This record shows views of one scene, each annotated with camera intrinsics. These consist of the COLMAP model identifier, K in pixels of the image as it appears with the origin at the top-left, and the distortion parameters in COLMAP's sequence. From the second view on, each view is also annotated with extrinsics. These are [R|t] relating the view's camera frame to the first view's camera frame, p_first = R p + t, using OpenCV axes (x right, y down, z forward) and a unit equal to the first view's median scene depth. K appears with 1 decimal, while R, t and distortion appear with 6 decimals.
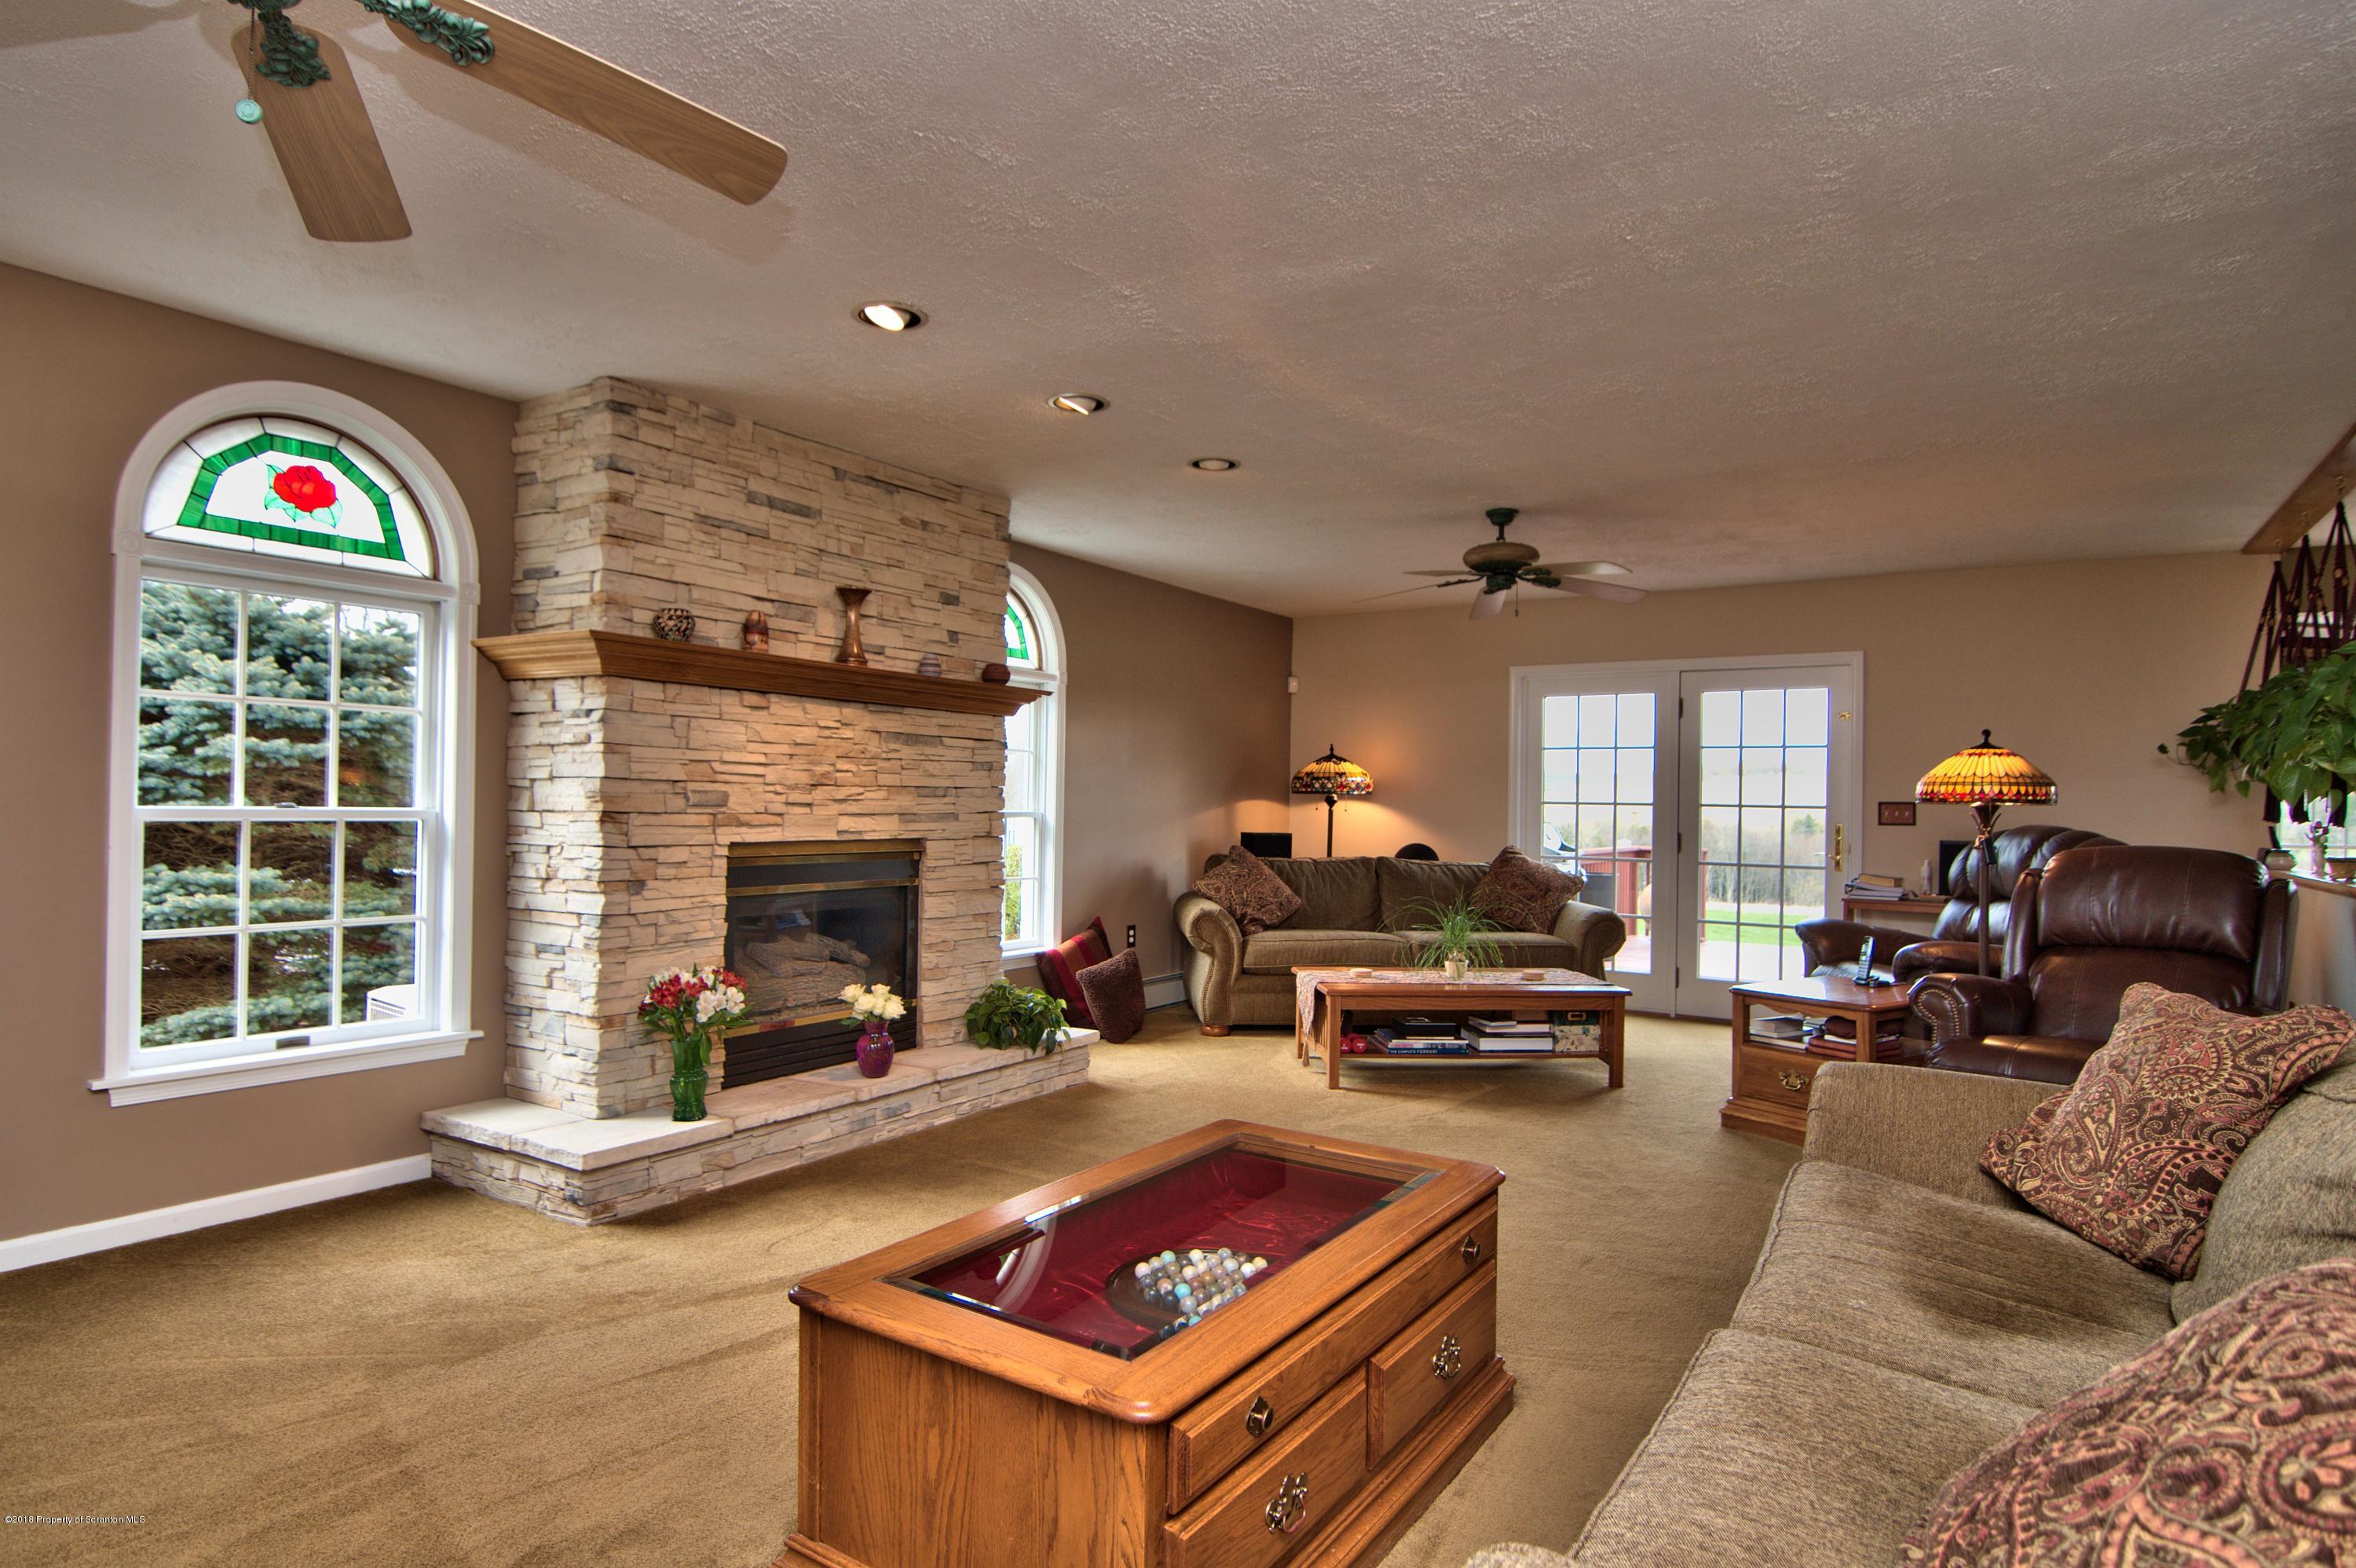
lens RADIAL K [[1301.6, 0, 1179.8], [0, 1301.6, 791.0], [0, 0, 1]] dist [0.005666, 0.000269]
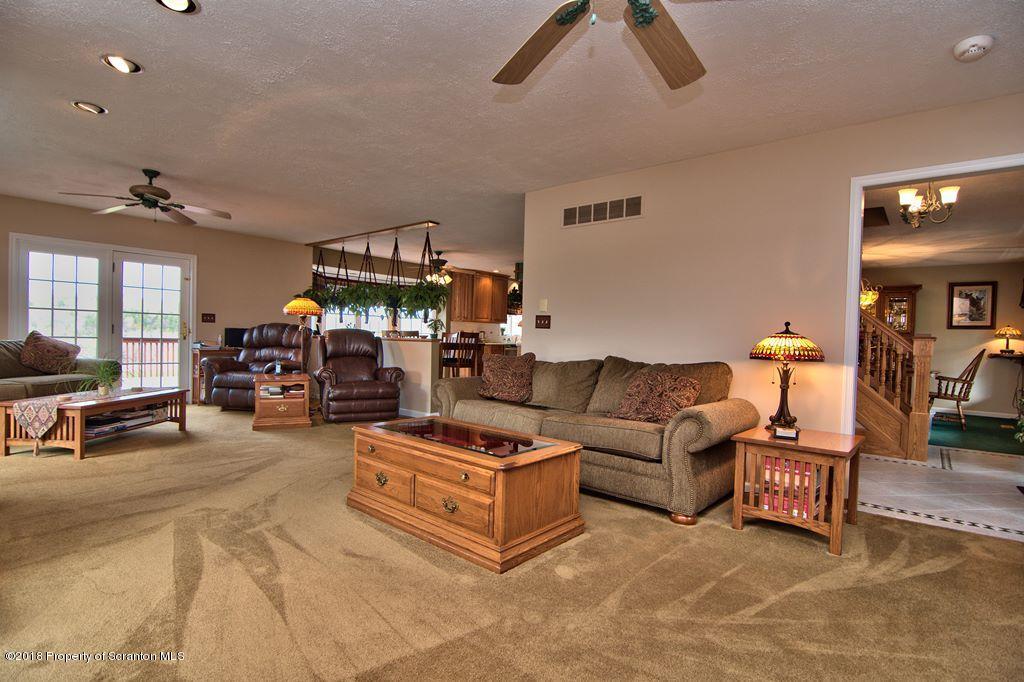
lens RADIAL K [[513.0, 0, 507.3], [0, 513.0, 344.5], [0, 0, 1]] dist [-0.001642, -0.003900]
pose [[0.139719, -0.027927, 0.989797, -0.390157], [-0.032382, 0.998939, 0.032756, 0.016811], [-0.989662, -0.036628, 0.138666, 0.231218]]
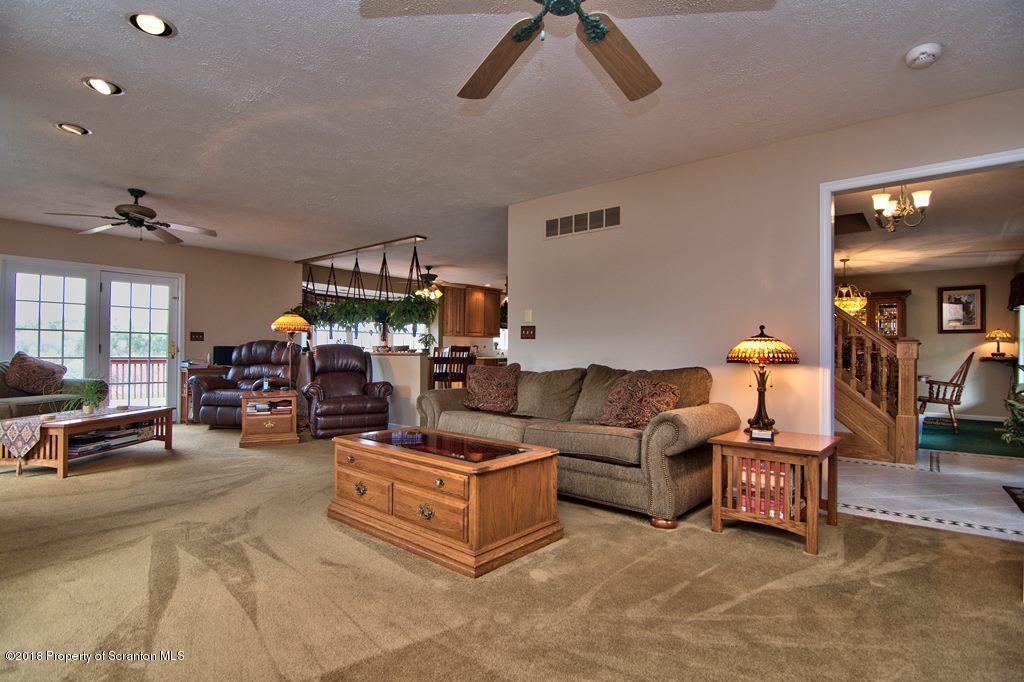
lens RADIAL K [[519.4, 0, 507.9], [0, 519.4, 343.5], [0, 0, 1]] dist [-0.000392, -0.004700]
pose [[0.136307, 0.002224, 0.990664, -0.397977], [-0.012930, 0.999916, -0.000466, 0.023109], [-0.990582, -0.012745, 0.136324, 0.211785]]
